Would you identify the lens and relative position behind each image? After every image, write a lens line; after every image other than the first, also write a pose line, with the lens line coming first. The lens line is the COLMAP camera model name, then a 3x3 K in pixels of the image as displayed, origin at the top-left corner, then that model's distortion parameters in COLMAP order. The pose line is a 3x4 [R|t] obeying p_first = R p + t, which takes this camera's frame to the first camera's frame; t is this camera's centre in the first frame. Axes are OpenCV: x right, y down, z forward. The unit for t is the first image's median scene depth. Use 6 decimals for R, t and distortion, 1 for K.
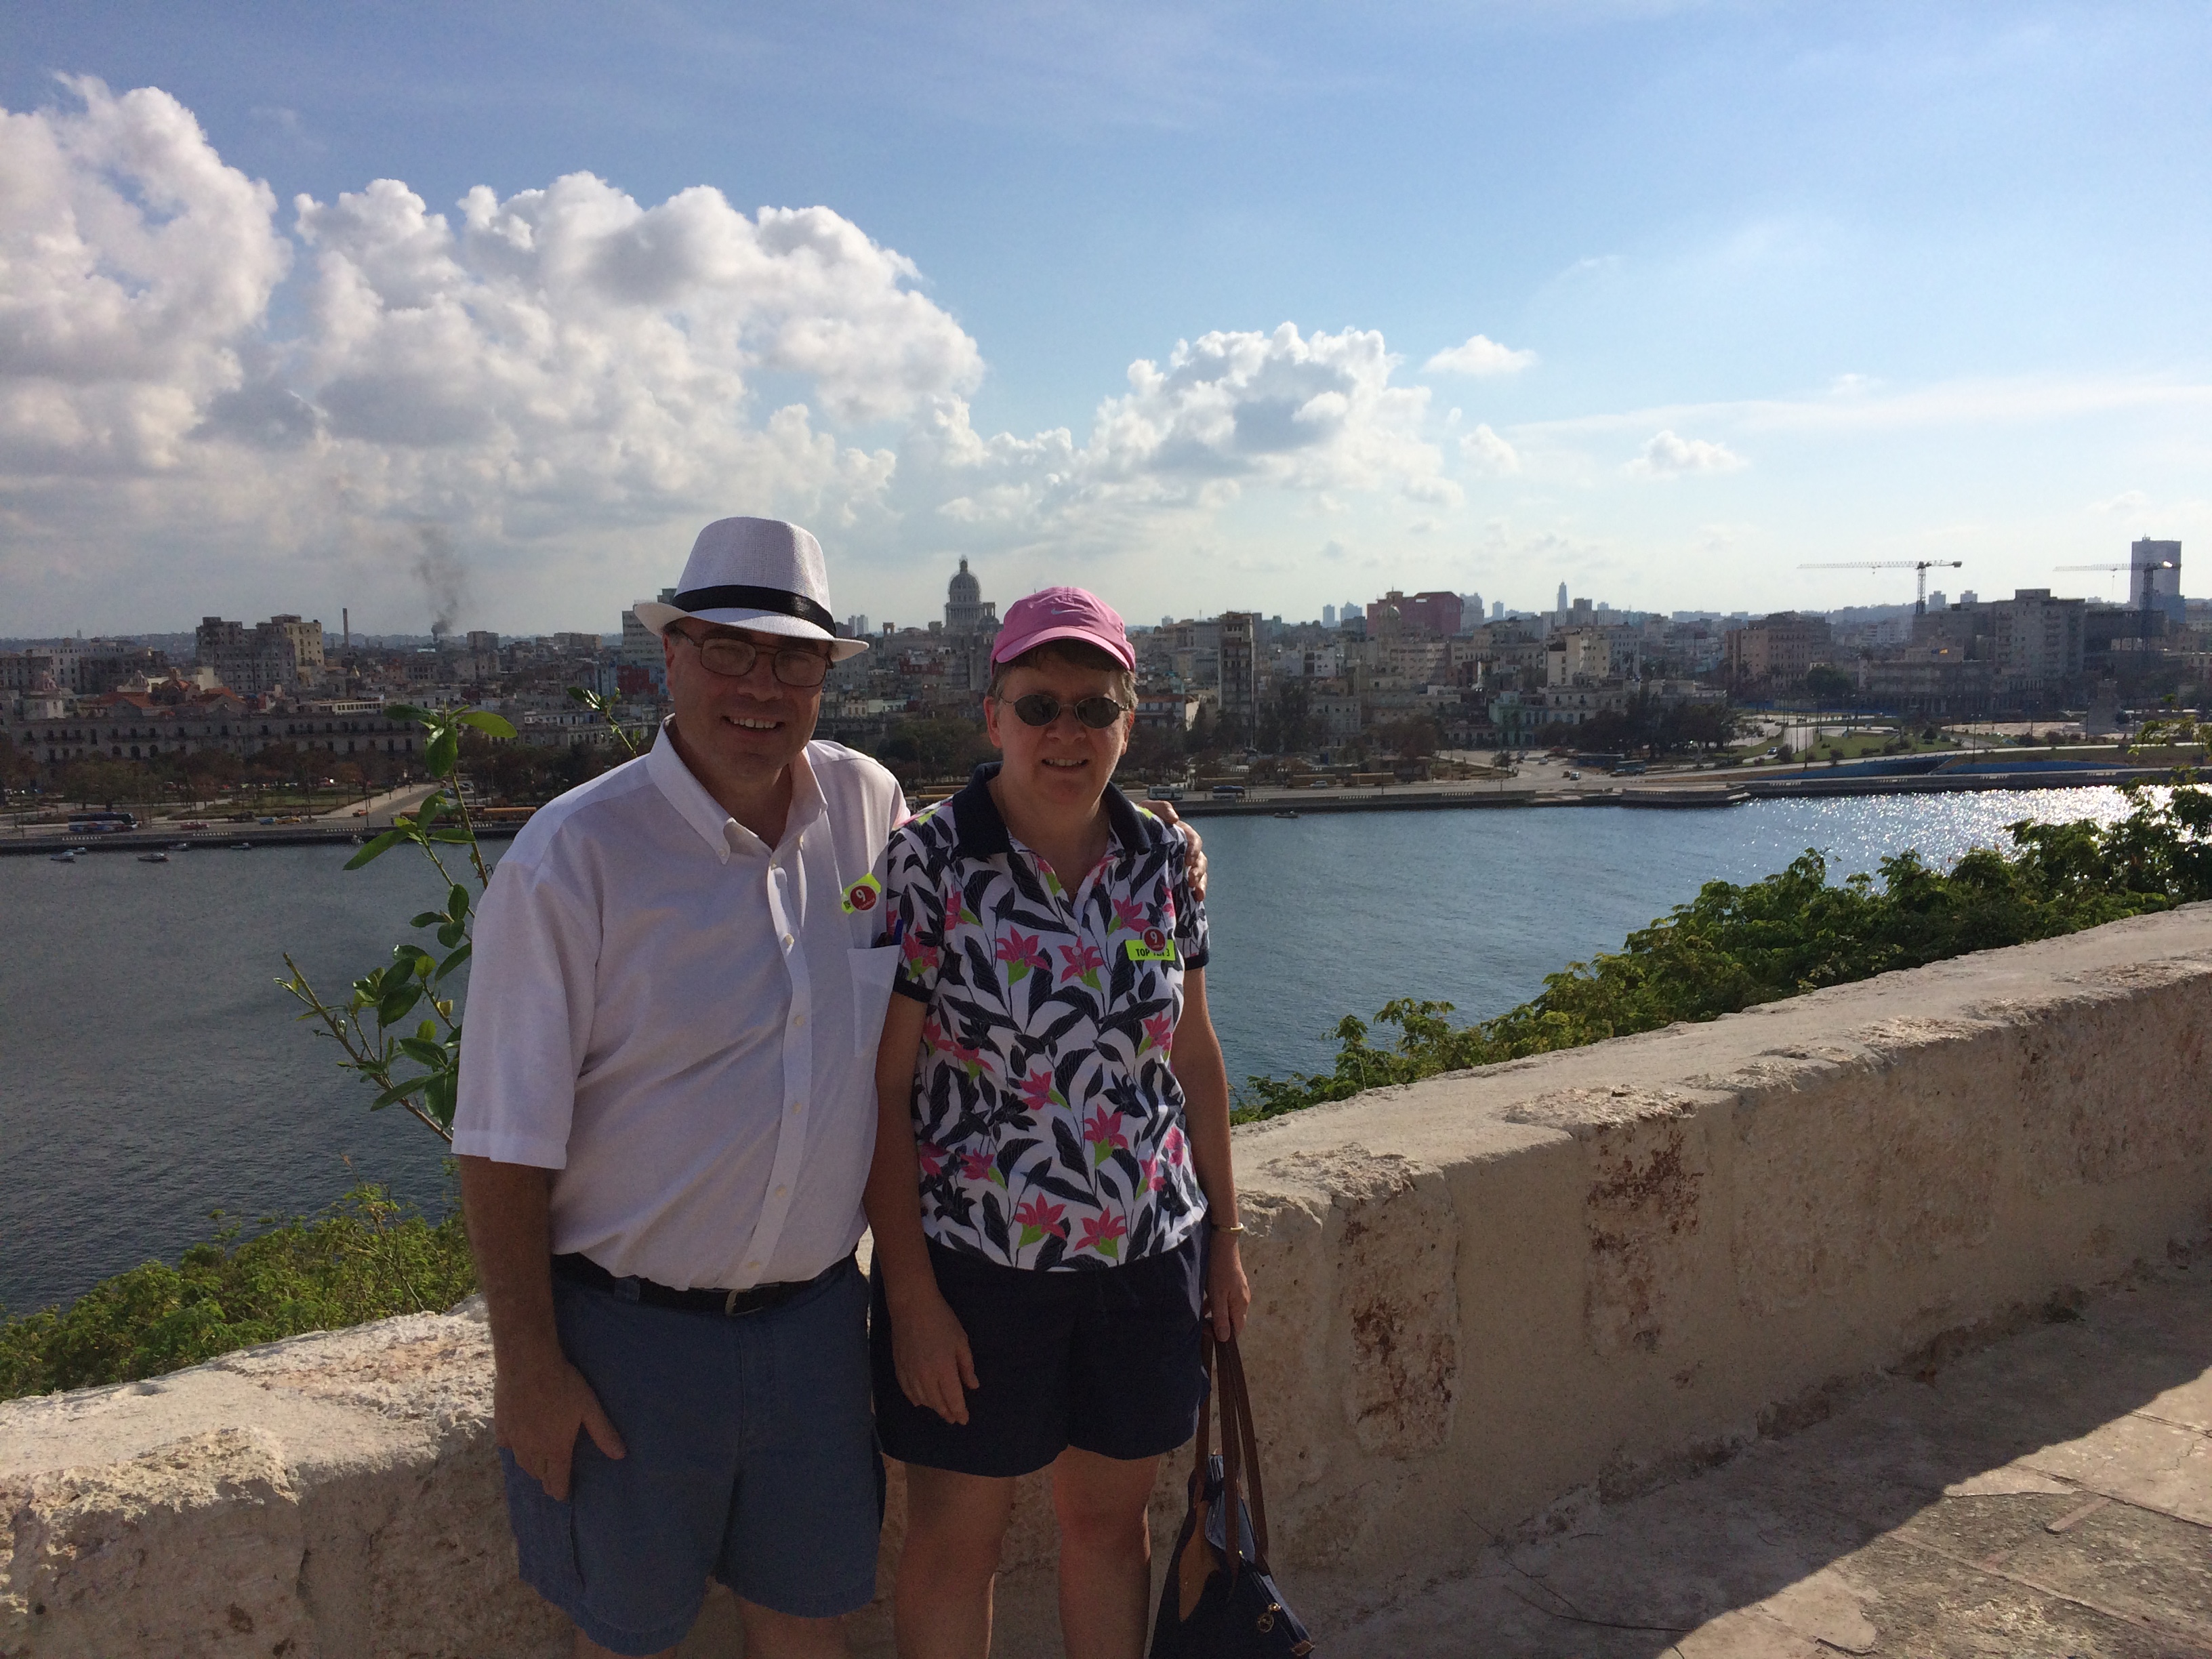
lens RADIAL K [[1912.2, 0, 1099.0], [0, 1912.2, 819.9], [0, 0, 1]] dist [0.067600, -0.079498]
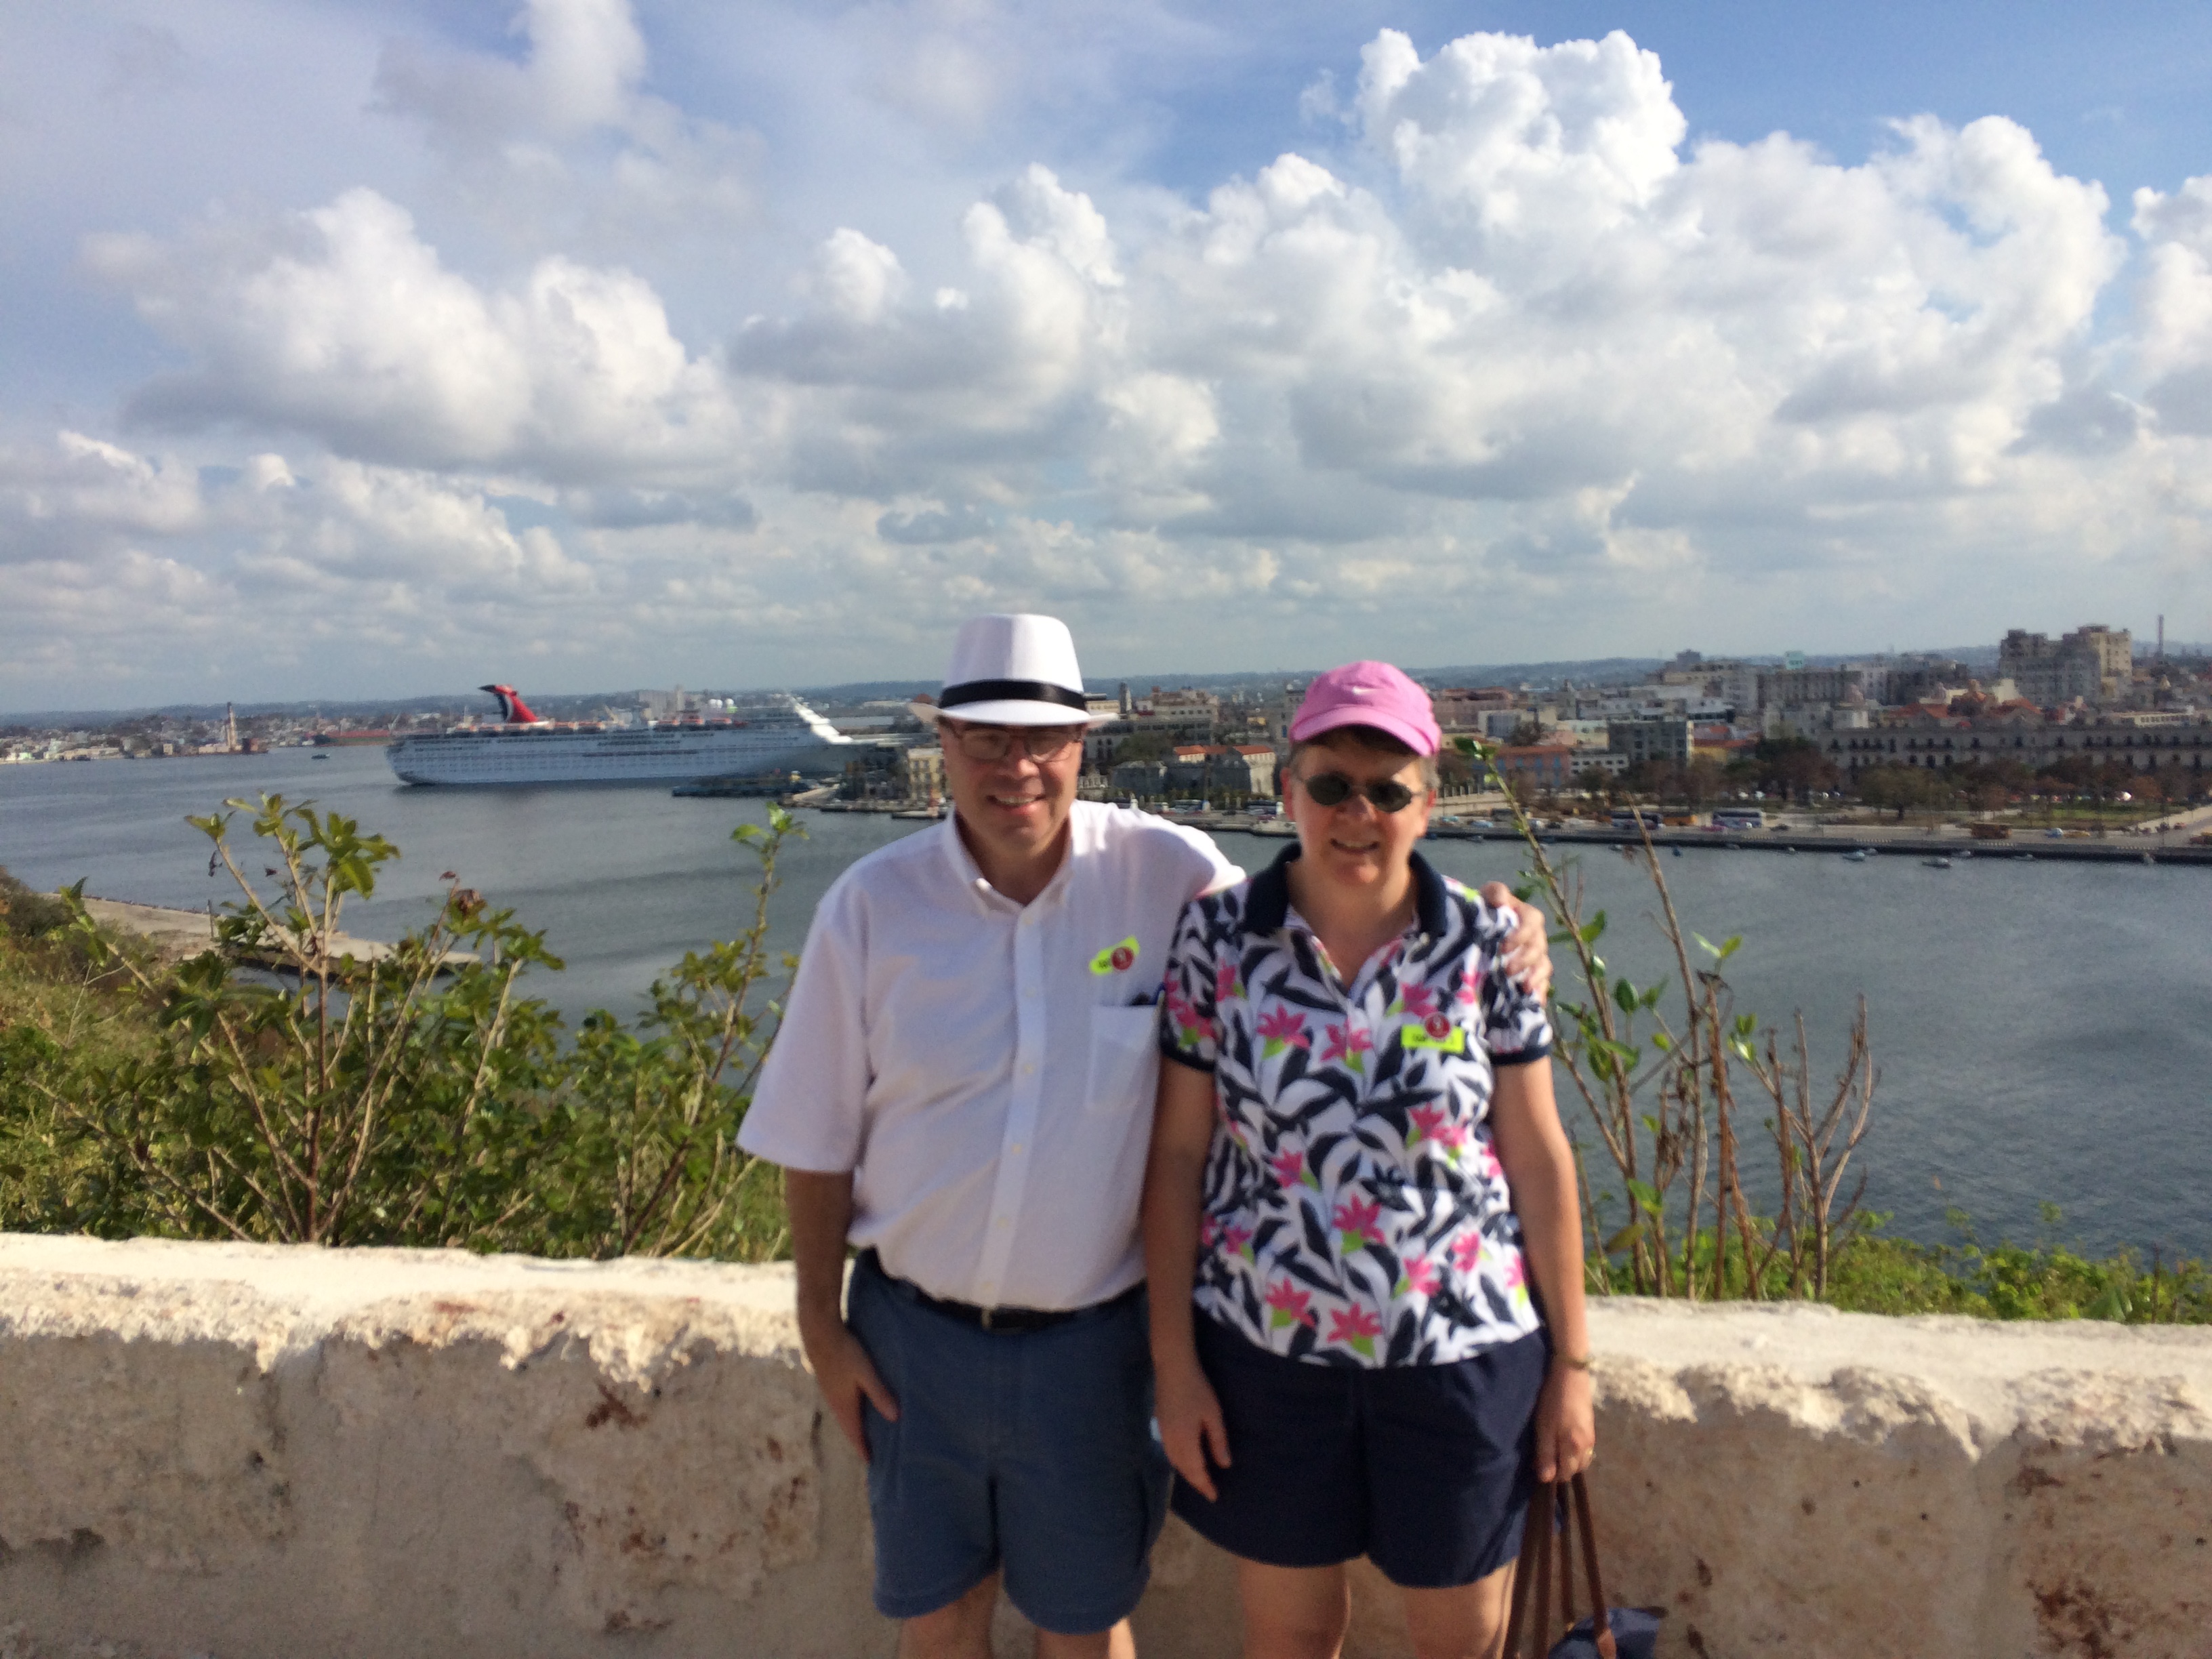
lens RADIAL K [[1849.8, 0, 1053.3], [0, 1849.8, 807.9], [0, 0, 1]] dist [0.090160, -0.120517]
pose [[0.591356, 0.046771, -0.805053, 0.484274], [-0.053553, 0.998391, 0.018666, -0.043270], [0.804630, 0.032075, 0.592909, 0.237217]]
